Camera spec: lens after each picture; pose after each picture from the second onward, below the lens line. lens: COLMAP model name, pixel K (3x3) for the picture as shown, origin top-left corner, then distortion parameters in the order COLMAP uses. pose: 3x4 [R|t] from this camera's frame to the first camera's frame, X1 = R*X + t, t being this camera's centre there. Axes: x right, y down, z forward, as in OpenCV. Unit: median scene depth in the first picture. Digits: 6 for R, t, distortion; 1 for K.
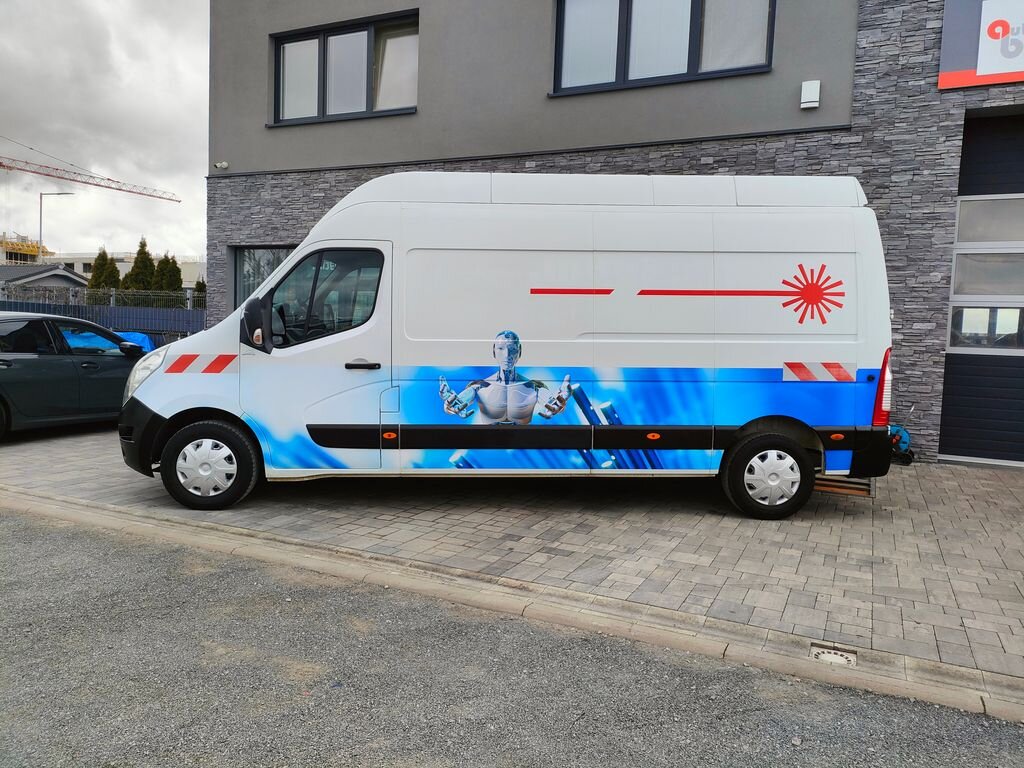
lens RADIAL K [[757.9, 0, 508.9], [0, 757.9, 386.8], [0, 0, 1]] dist [0.042891, -0.031556]
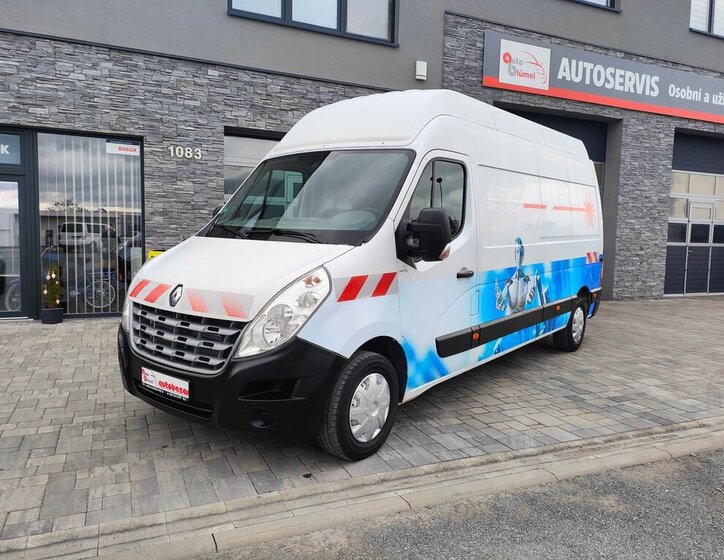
lens RADIAL K [[554.8, 0, 360.7], [0, 554.8, 279.4], [0, 0, 1]] dist [0.051011, -0.032278]
pose [[0.635313, -0.079987, 0.768101, -0.873214], [0.049866, 0.996795, 0.062558, -0.075607], [-0.770643, -0.001442, 0.637265, 0.620255]]
